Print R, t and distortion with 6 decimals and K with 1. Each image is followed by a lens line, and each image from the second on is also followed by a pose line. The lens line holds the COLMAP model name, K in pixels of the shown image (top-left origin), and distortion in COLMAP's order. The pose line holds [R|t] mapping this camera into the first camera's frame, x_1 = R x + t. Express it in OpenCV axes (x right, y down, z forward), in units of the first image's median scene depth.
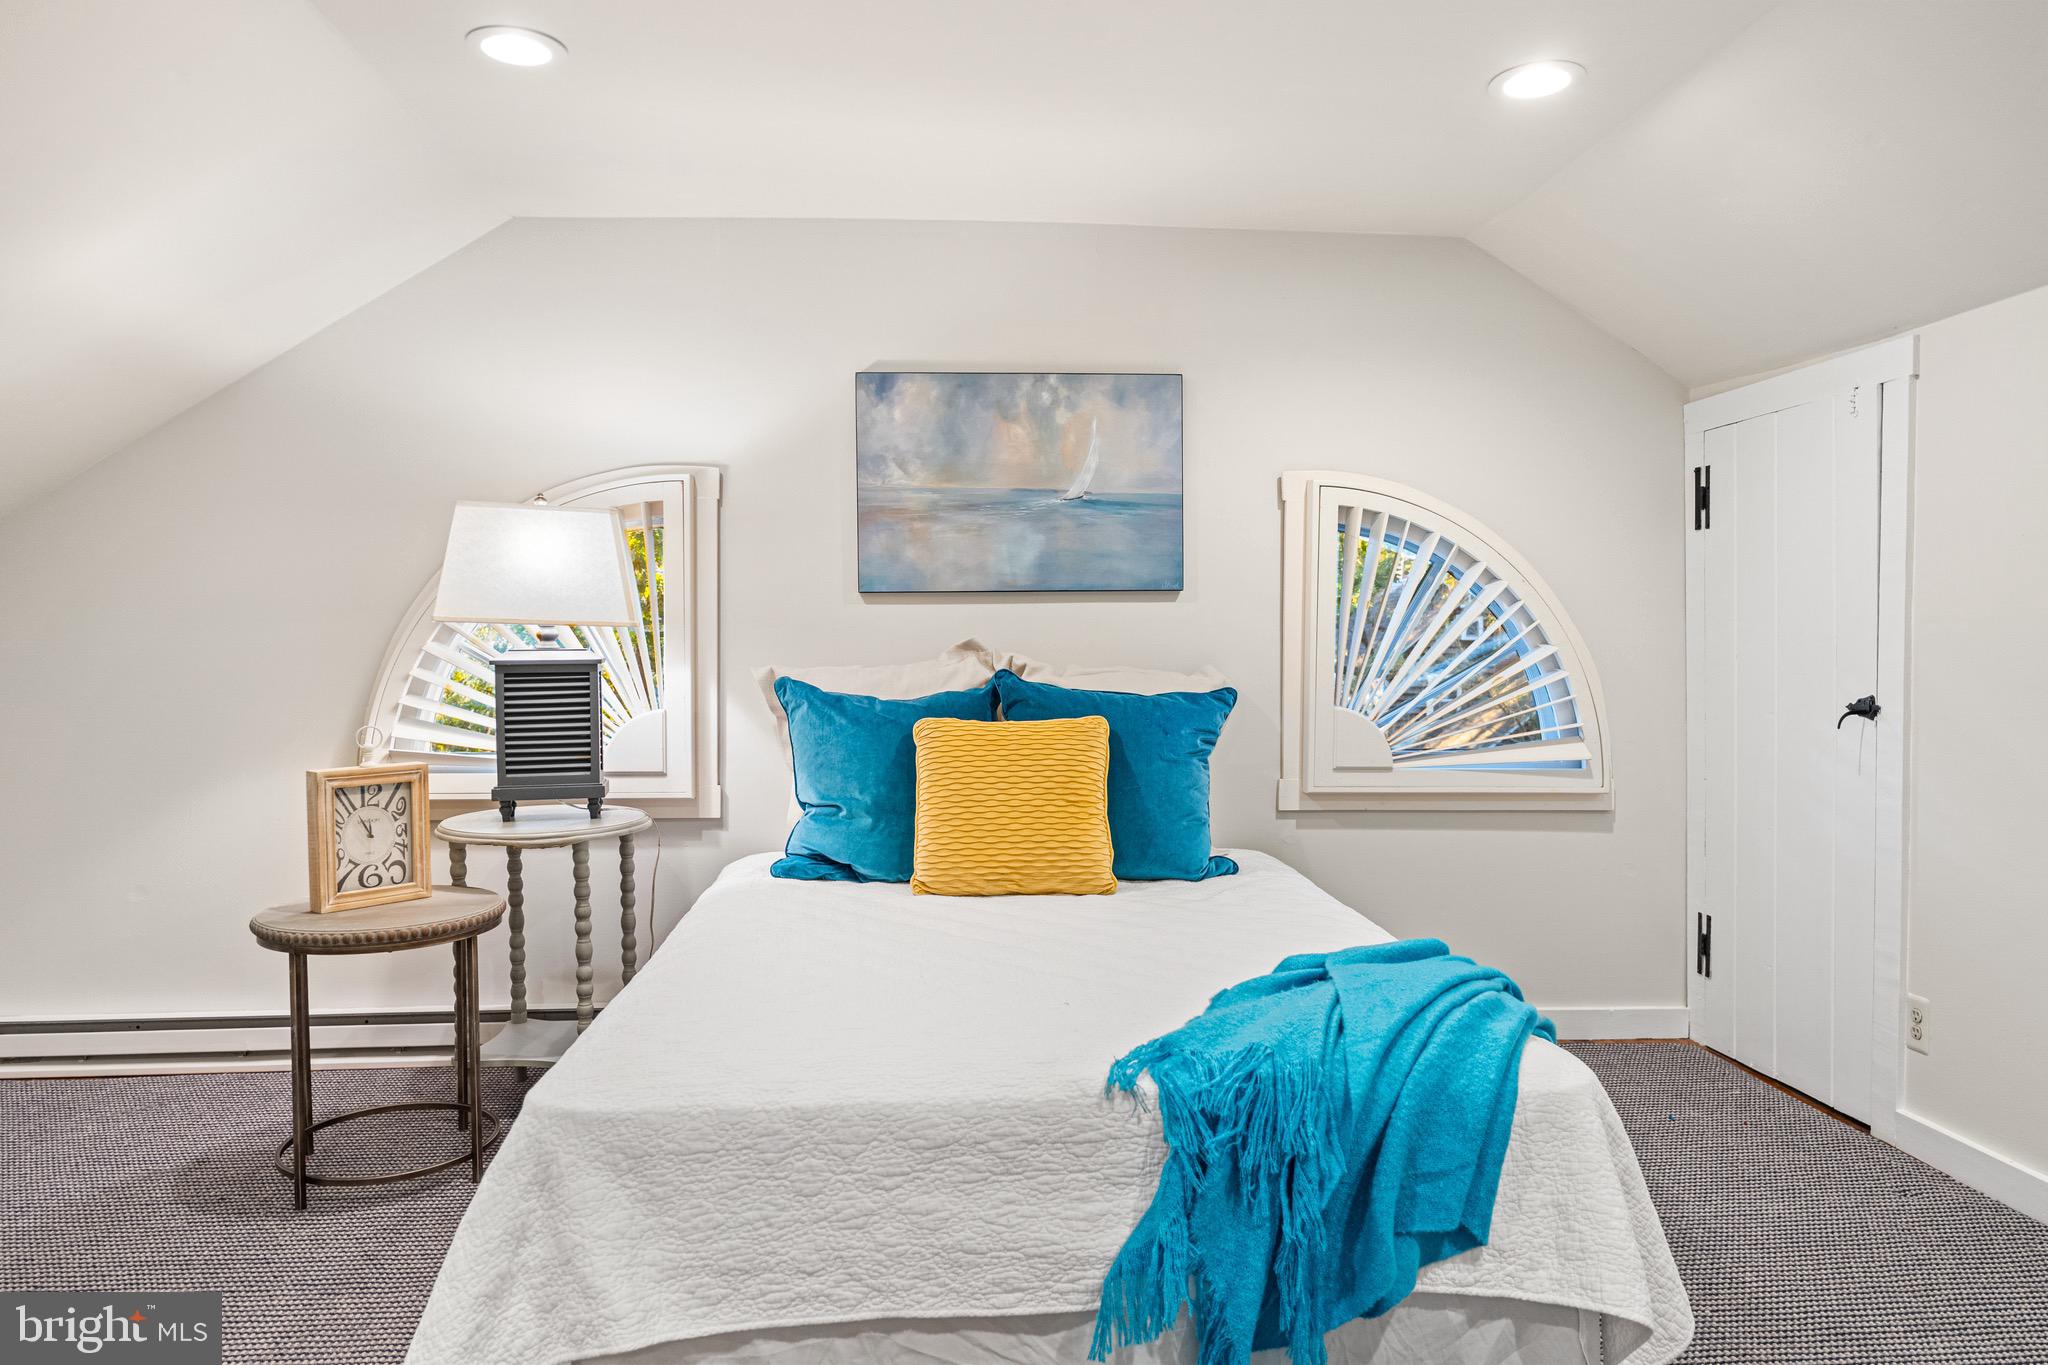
lens RADIAL K [[1397.6, 0, 1024.0], [0, 1397.6, 682.5], [0, 0, 1]] dist [0.002224, 0.001321]
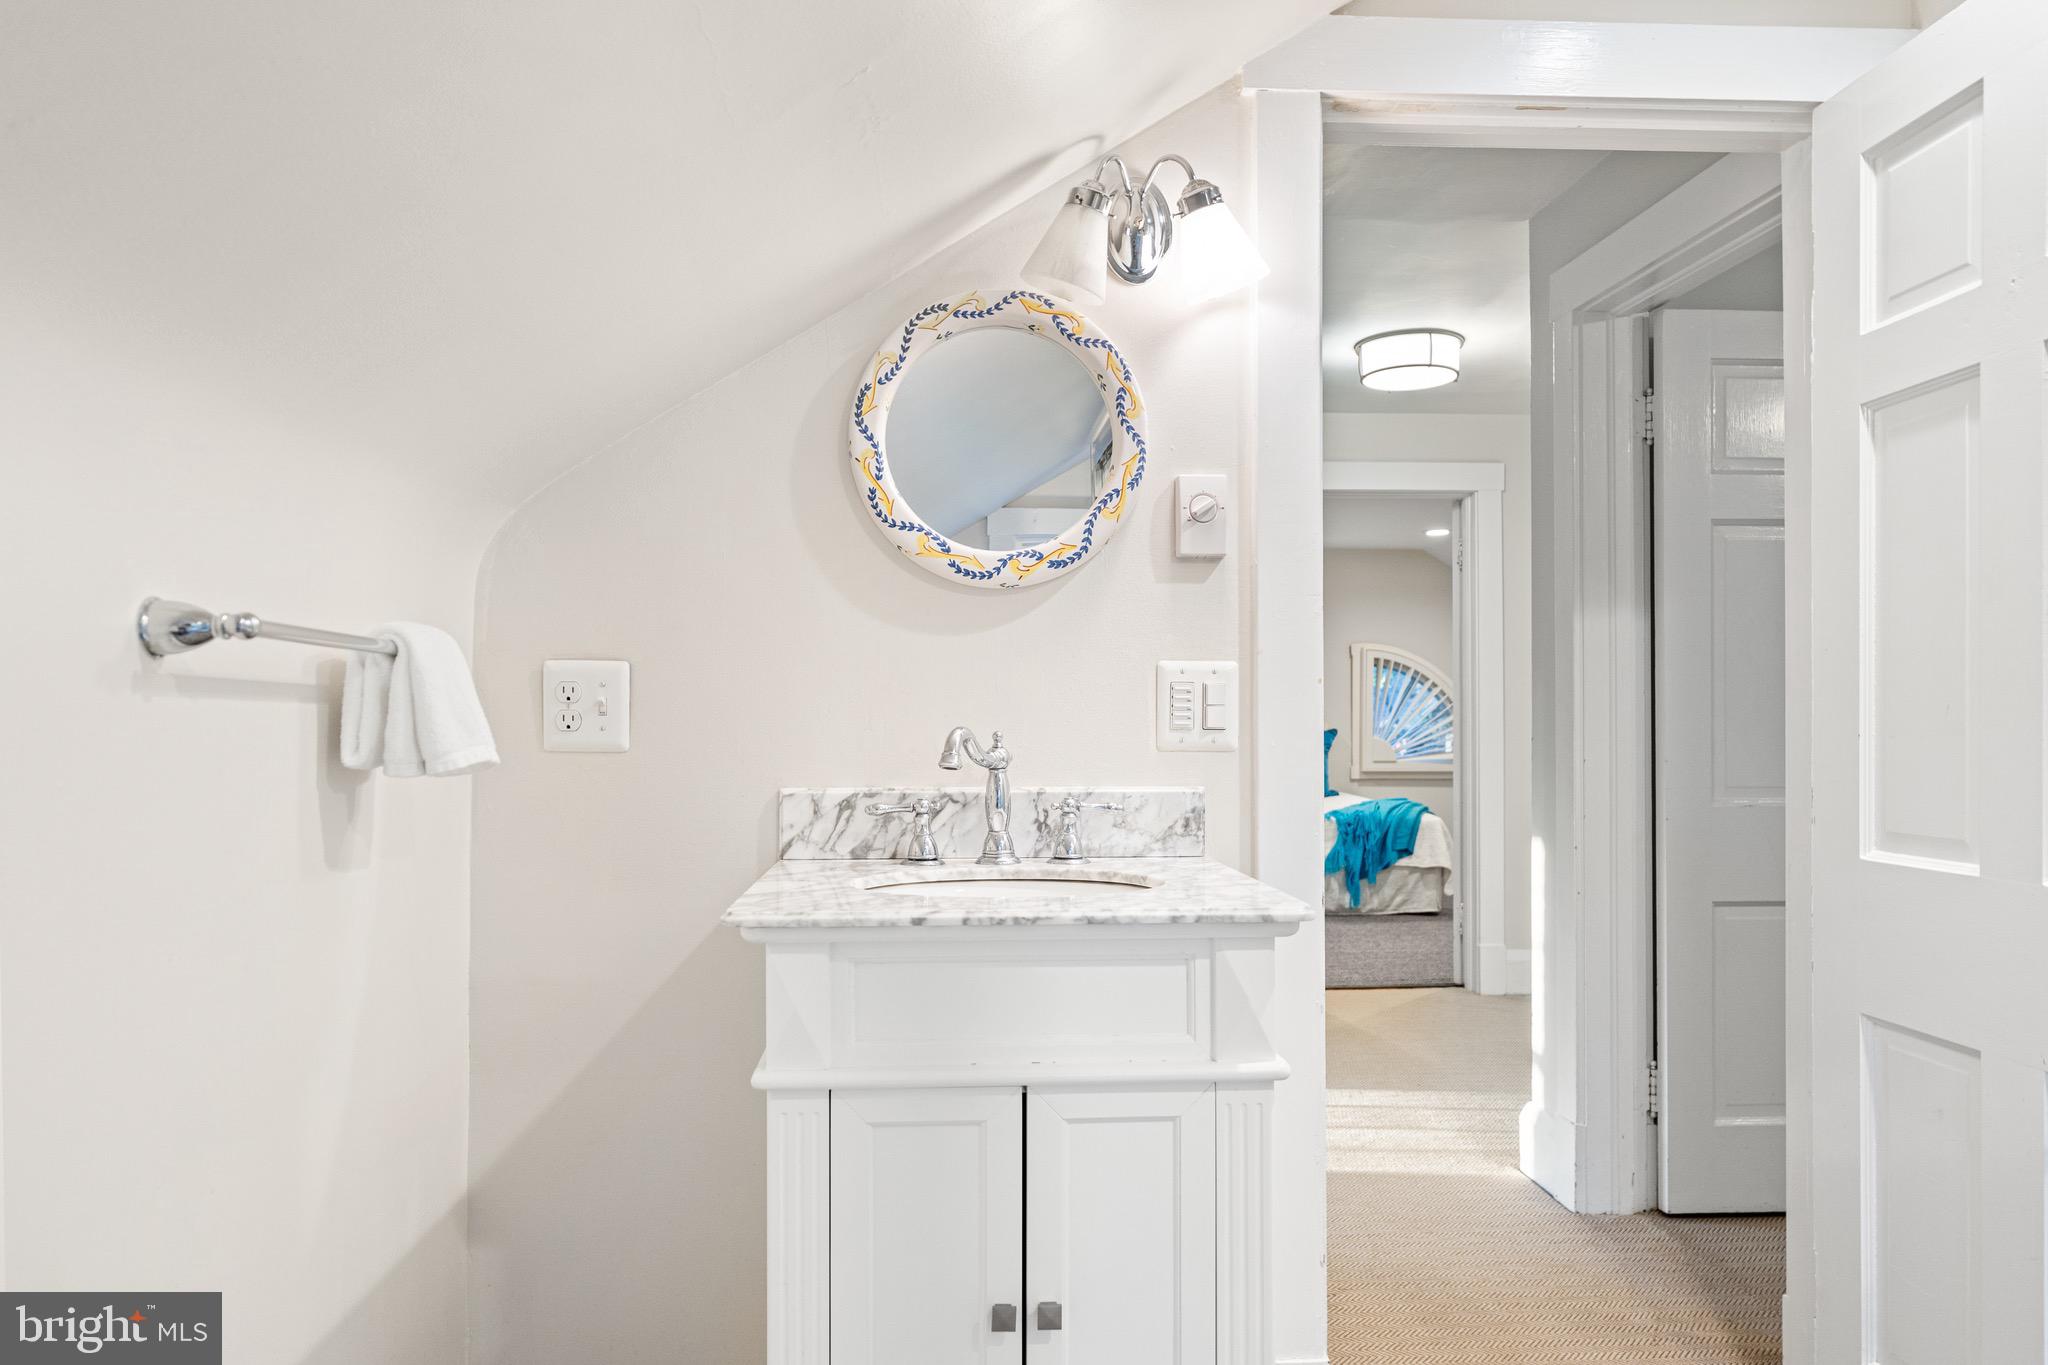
lens RADIAL K [[1397.6, 0, 1024.0], [0, 1397.6, 682.5], [0, 0, 1]] dist [0.002224, 0.001321]
pose [[0.999831, -0.001478, -0.018351, -0.366519], [0.000715, 0.999138, -0.041498, 0.024349], [0.018397, 0.041478, 0.998970, -1.555964]]
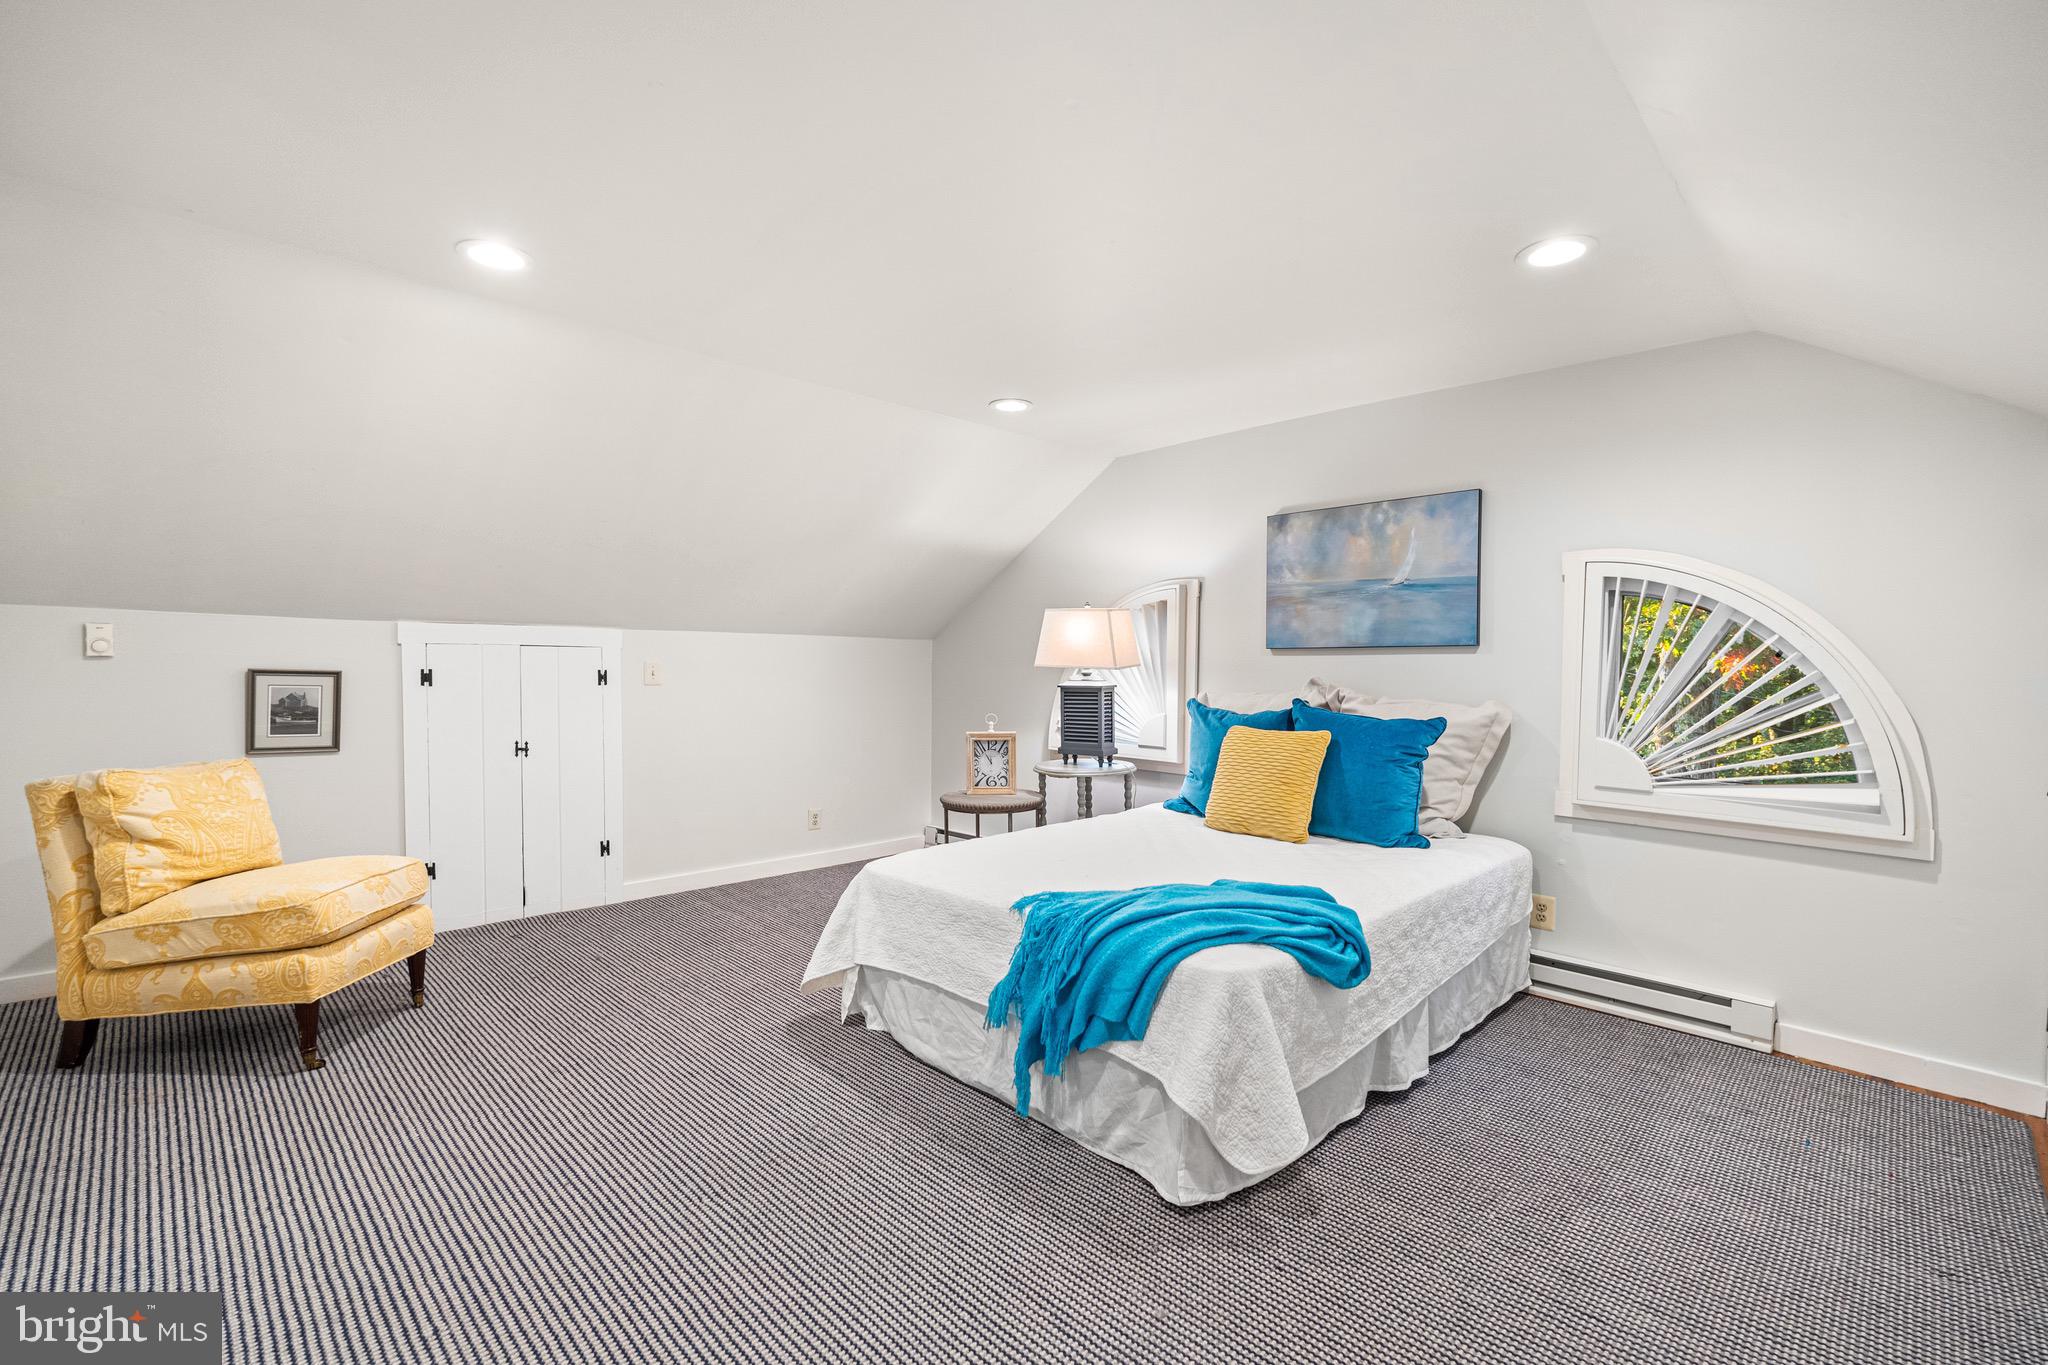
lens RADIAL K [[903.7, 0, 967.0], [0, 903.7, 676.7], [0, 0, 1]] dist [0.002294, 0.000490]
pose [[0.625176, 0.017901, -0.780278, 0.499494], [-0.026366, 0.999651, 0.001809, -0.023615], [0.780038, 0.019442, 0.625430, 0.051295]]
